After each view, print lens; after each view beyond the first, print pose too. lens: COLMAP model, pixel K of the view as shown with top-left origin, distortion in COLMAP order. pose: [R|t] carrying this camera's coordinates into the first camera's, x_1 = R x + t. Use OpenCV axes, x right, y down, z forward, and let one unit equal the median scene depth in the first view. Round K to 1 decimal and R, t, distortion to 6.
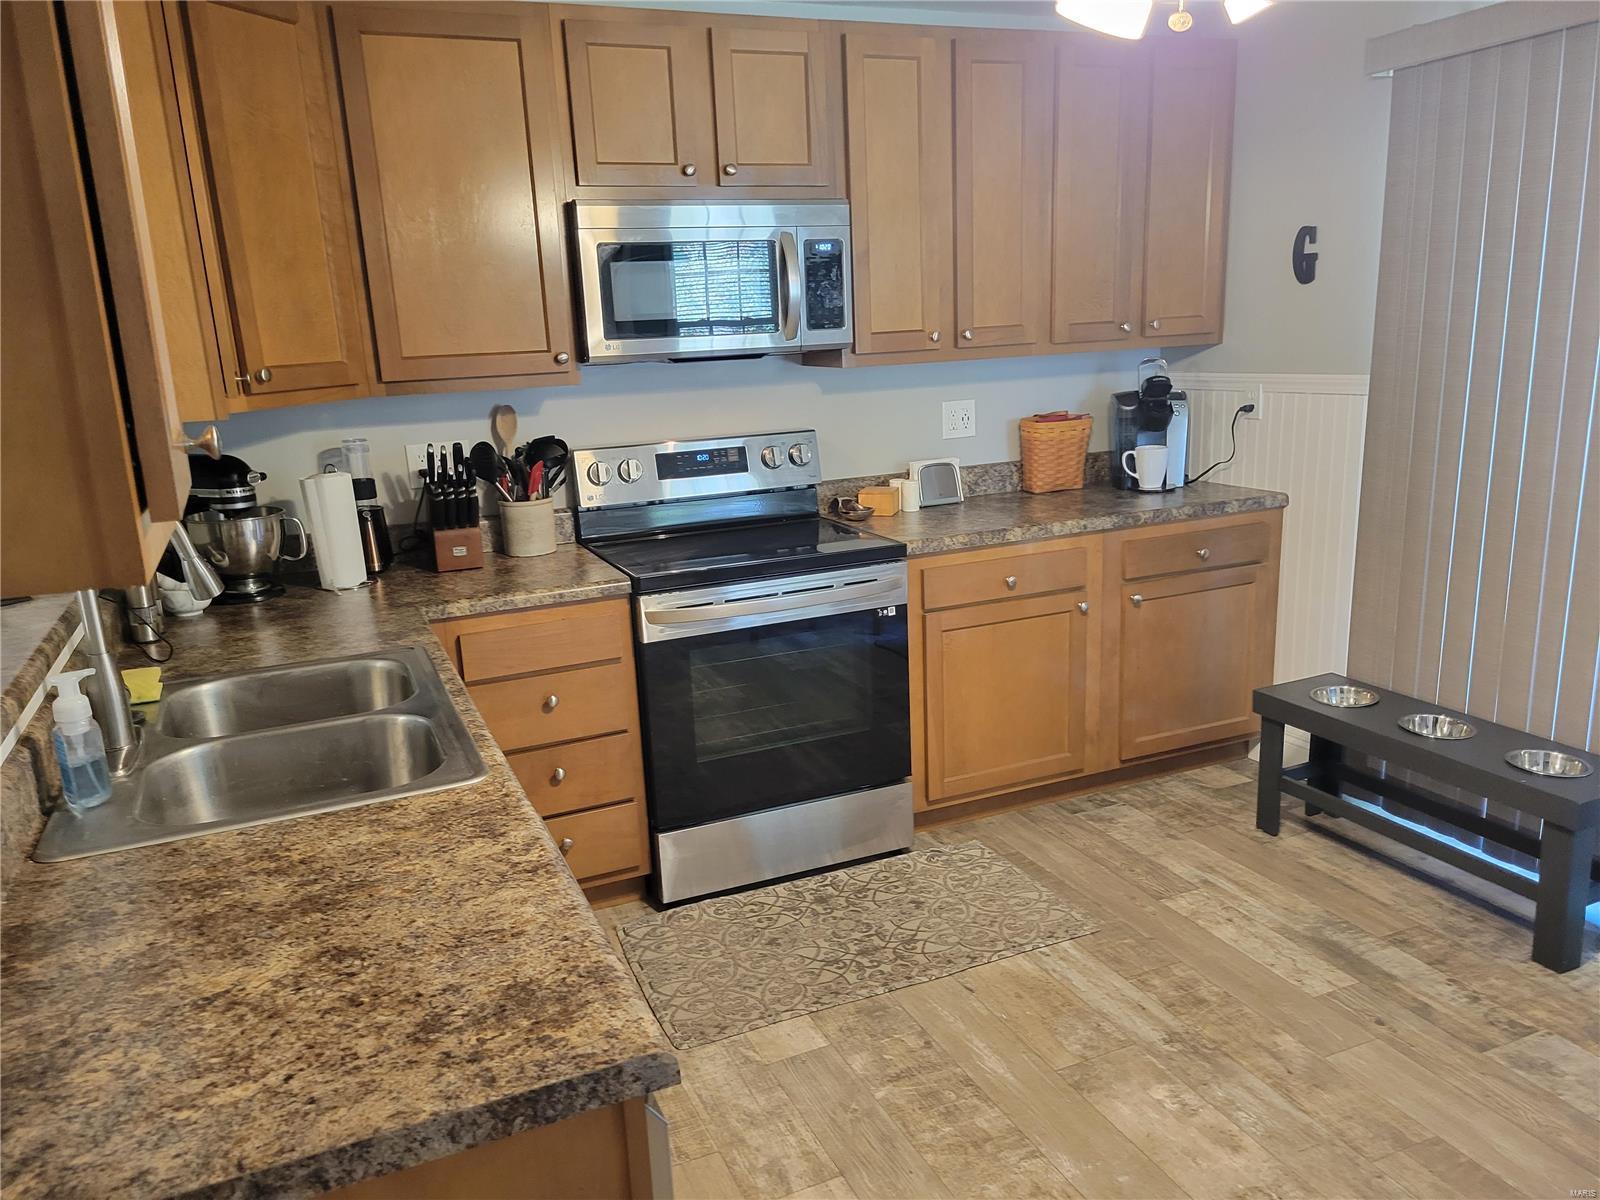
lens RADIAL K [[1203.4, 0, 781.3], [0, 1203.4, 606.7], [0, 0, 1]] dist [0.055717, -0.036751]
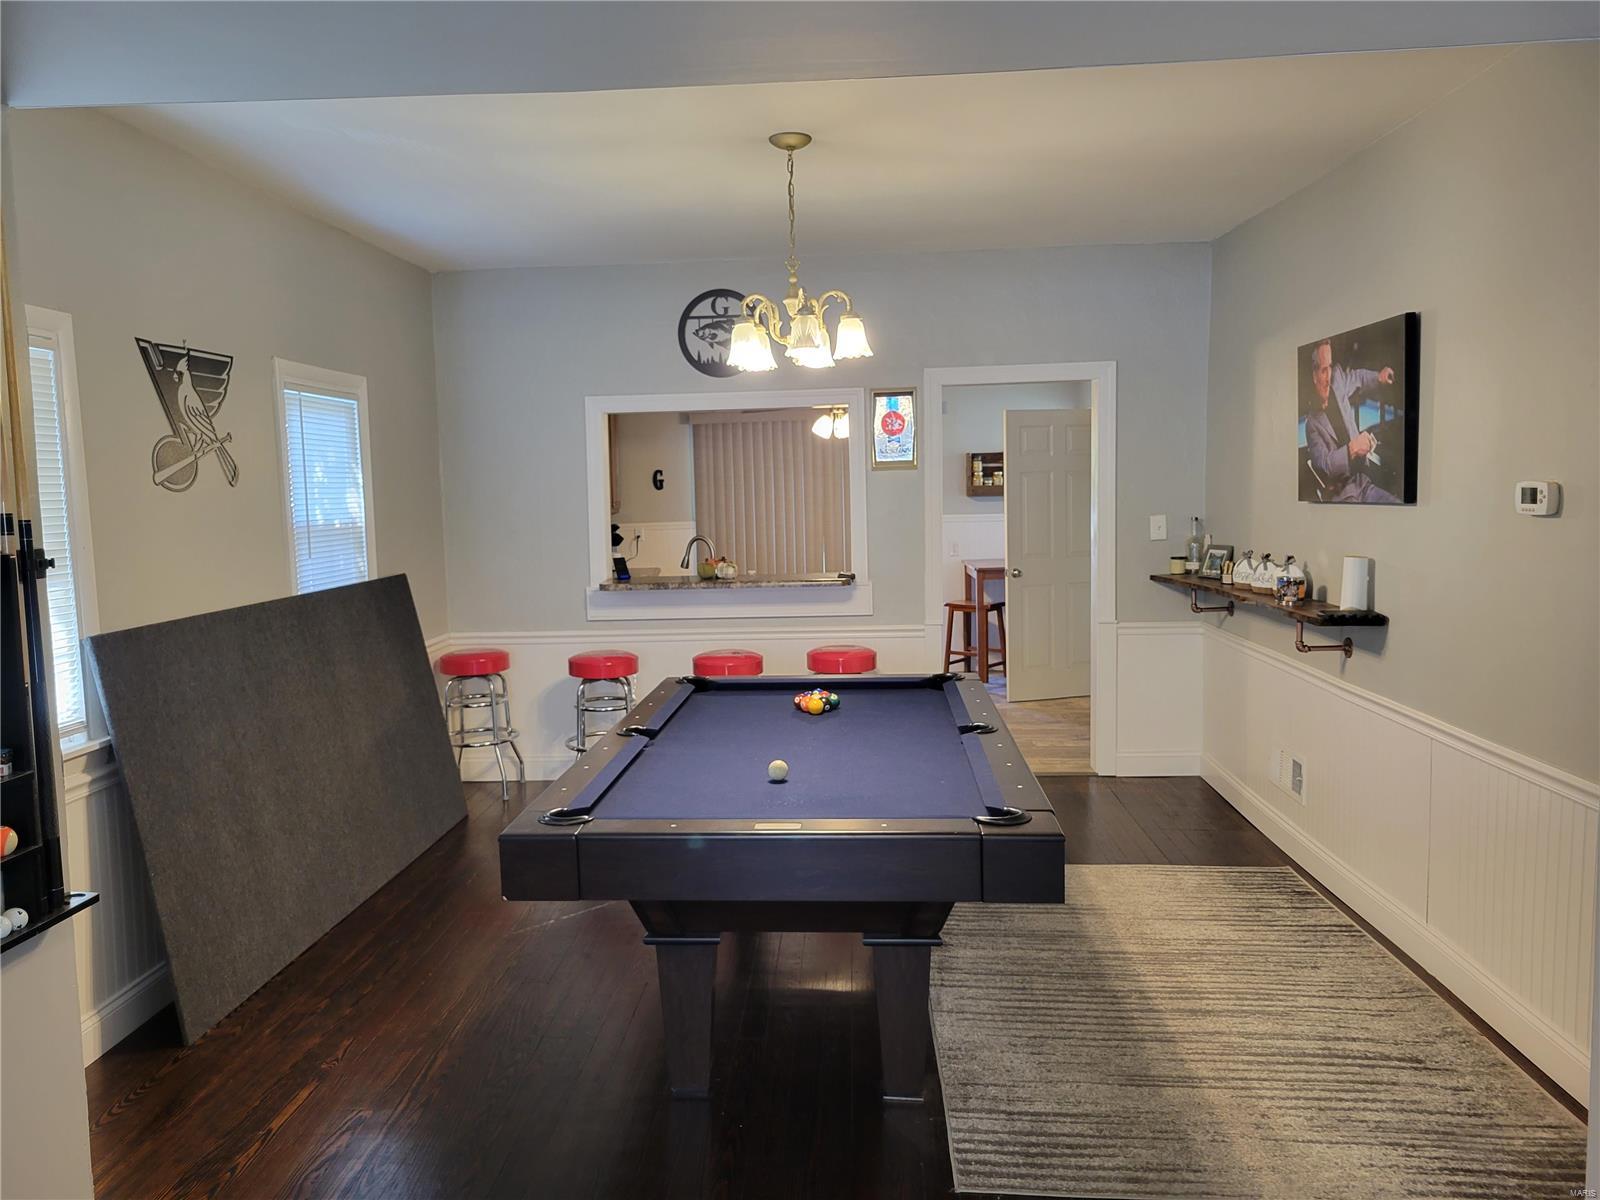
lens RADIAL K [[1203.4, 0, 781.3], [0, 1203.4, 606.7], [0, 0, 1]] dist [0.055717, -0.036751]
pose [[0.443810, -0.057034, 0.894304, -2.483059], [0.213760, 0.975902, -0.043843, 0.220434], [-0.870253, 0.210624, 0.445307, -0.508434]]
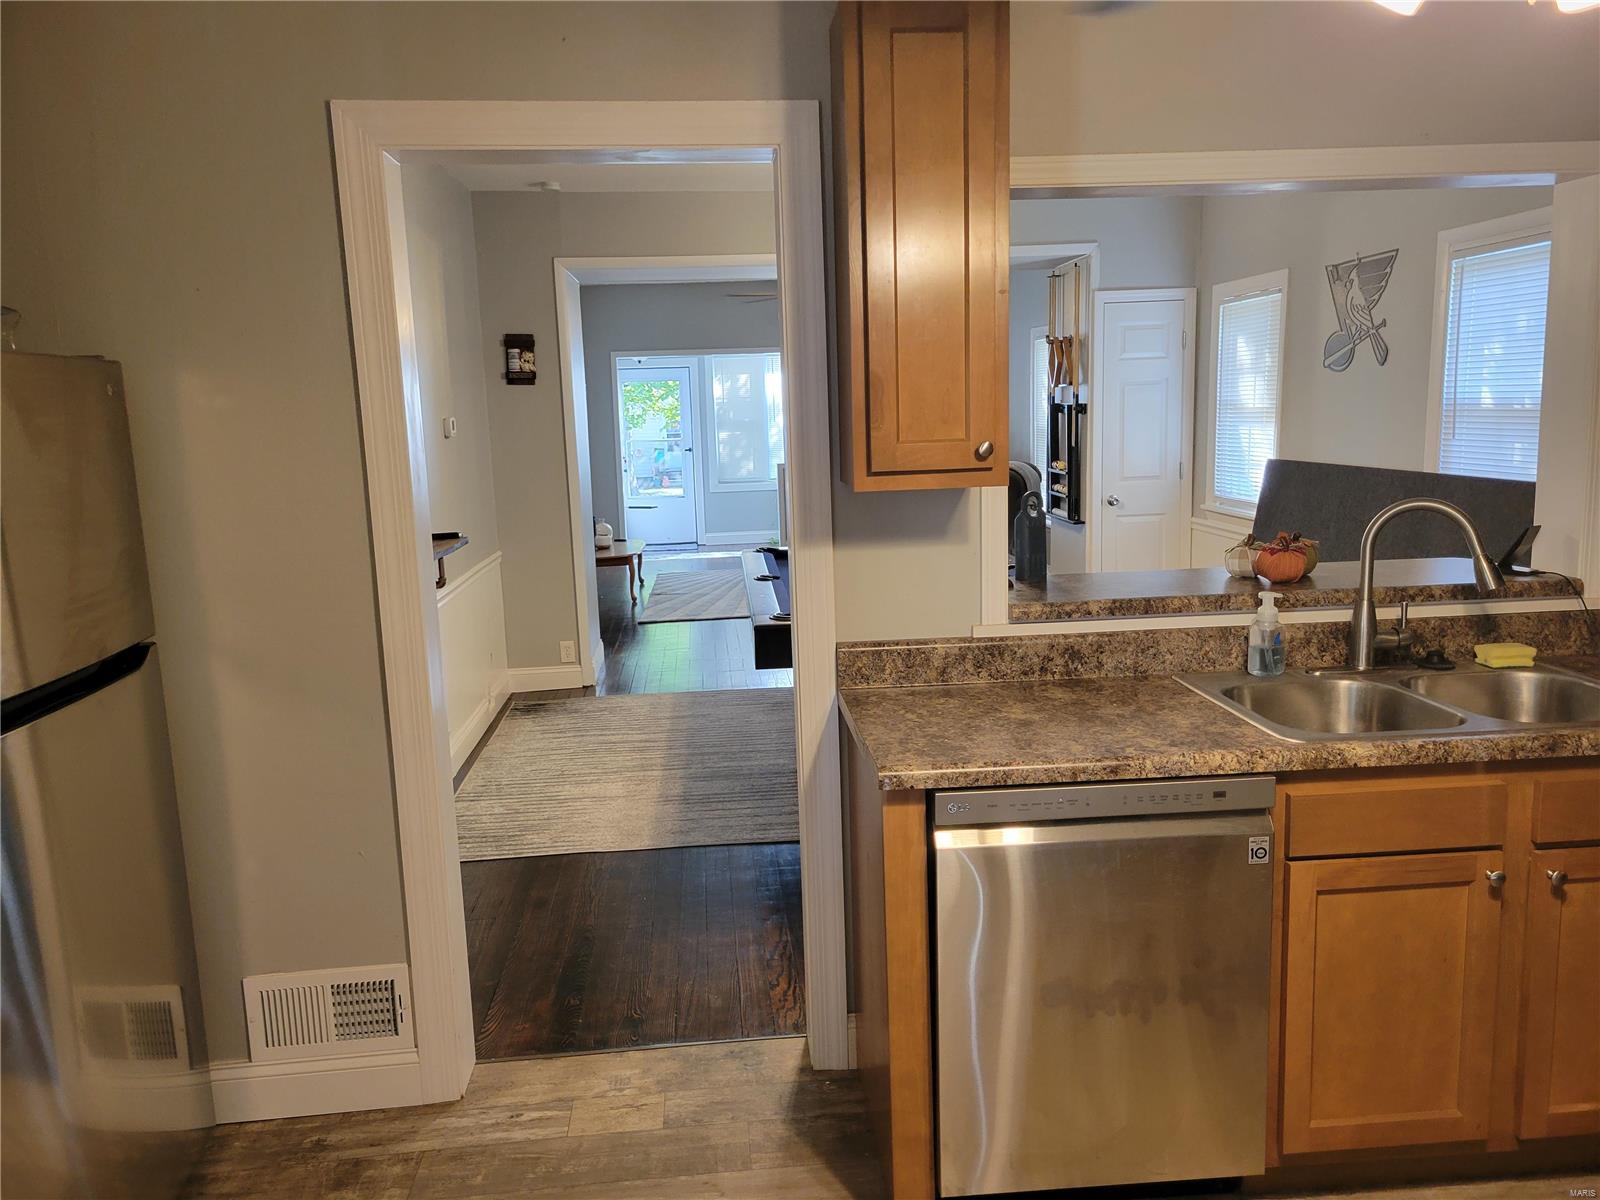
lens RADIAL K [[1207.3, 0, 796.4], [0, 1207.3, 601.9], [0, 0, 1]] dist [0.037630, -0.007119]
pose [[-0.313076, 0.208512, -0.926556, 0.660479], [-0.175740, 0.946034, 0.272277, -0.156267], [0.933327, 0.248076, -0.259536, 0.504291]]
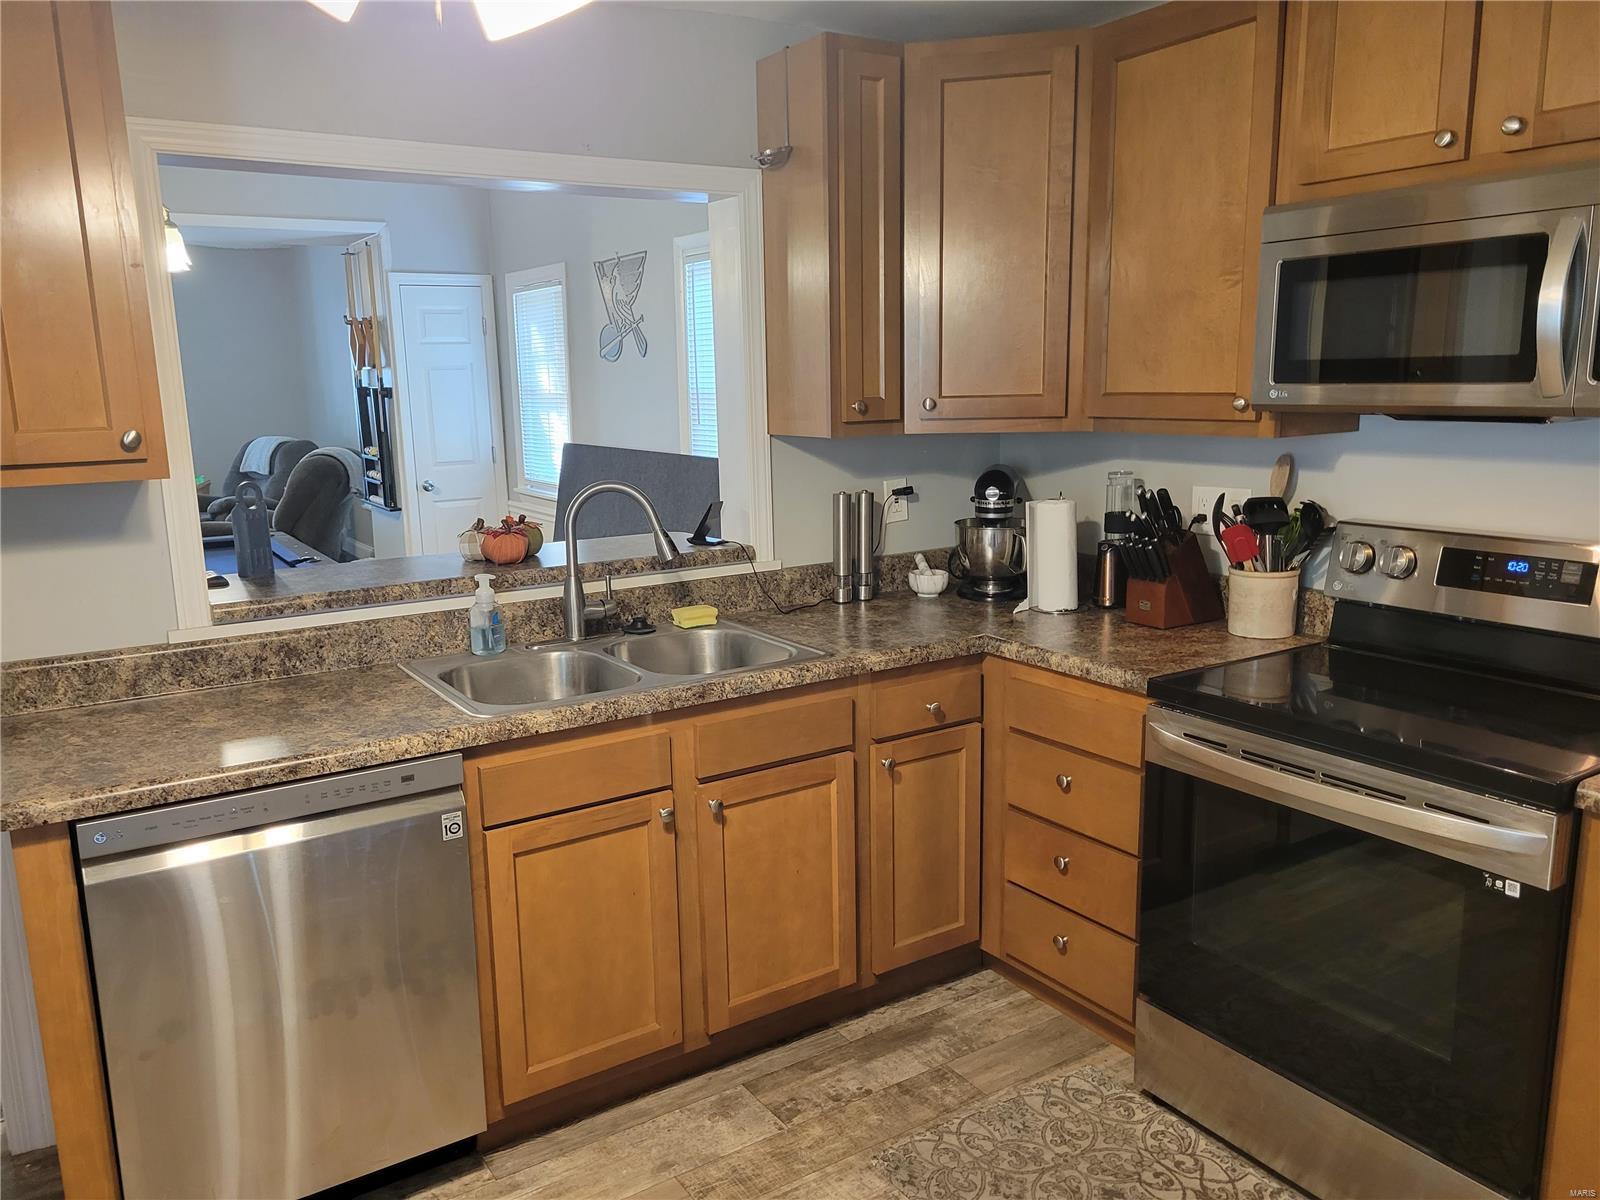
lens RADIAL K [[1203.4, 0, 781.3], [0, 1203.4, 606.7], [0, 0, 1]] dist [0.055717, -0.036751]
pose [[0.168272, 0.231016, -0.958288, 0.652507], [-0.216946, 0.956993, 0.192609, -0.187136], [0.961571, 0.175486, 0.211153, 0.632624]]
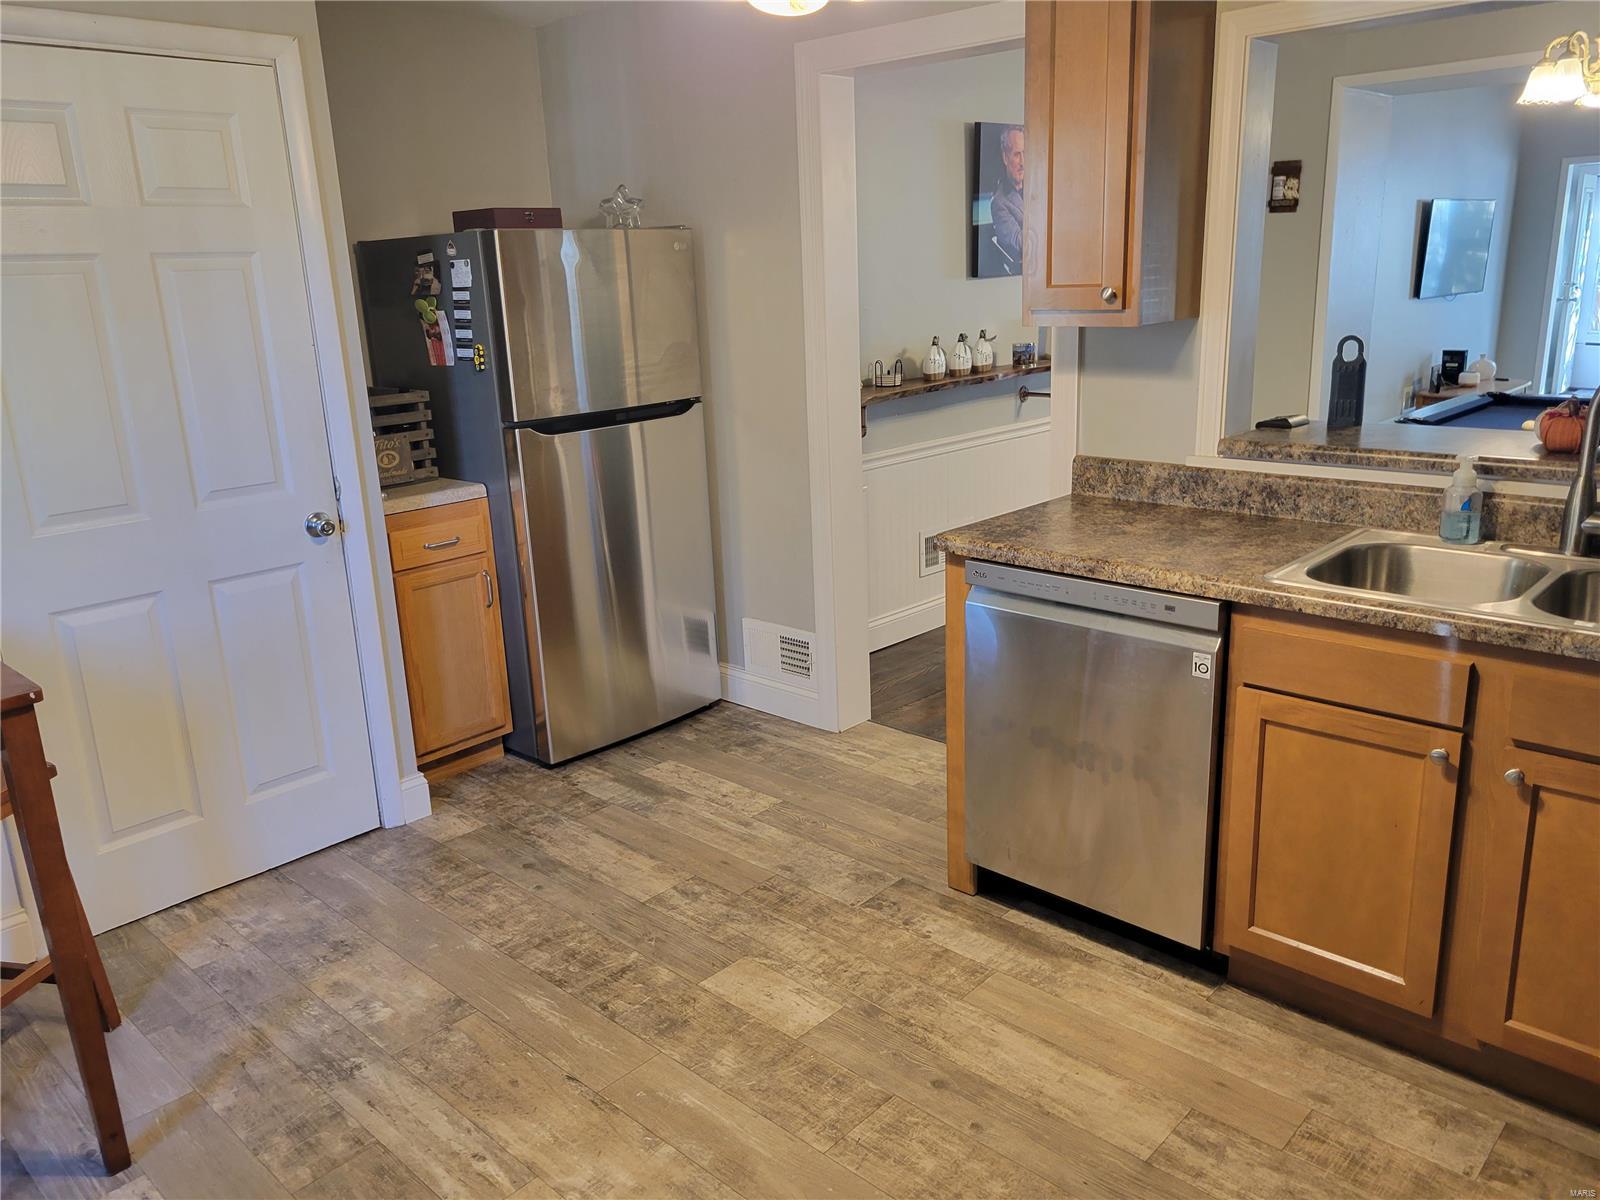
lens RADIAL K [[1201.7, 0, 796.9], [0, 1201.7, 579.4], [0, 0, 1]] dist [0.068074, -0.039509]
pose [[-0.911976, 0.180012, -0.368641, 0.457802], [-0.016449, 0.881822, 0.471295, -0.307332], [0.409915, 0.435874, -0.801239, 1.169729]]
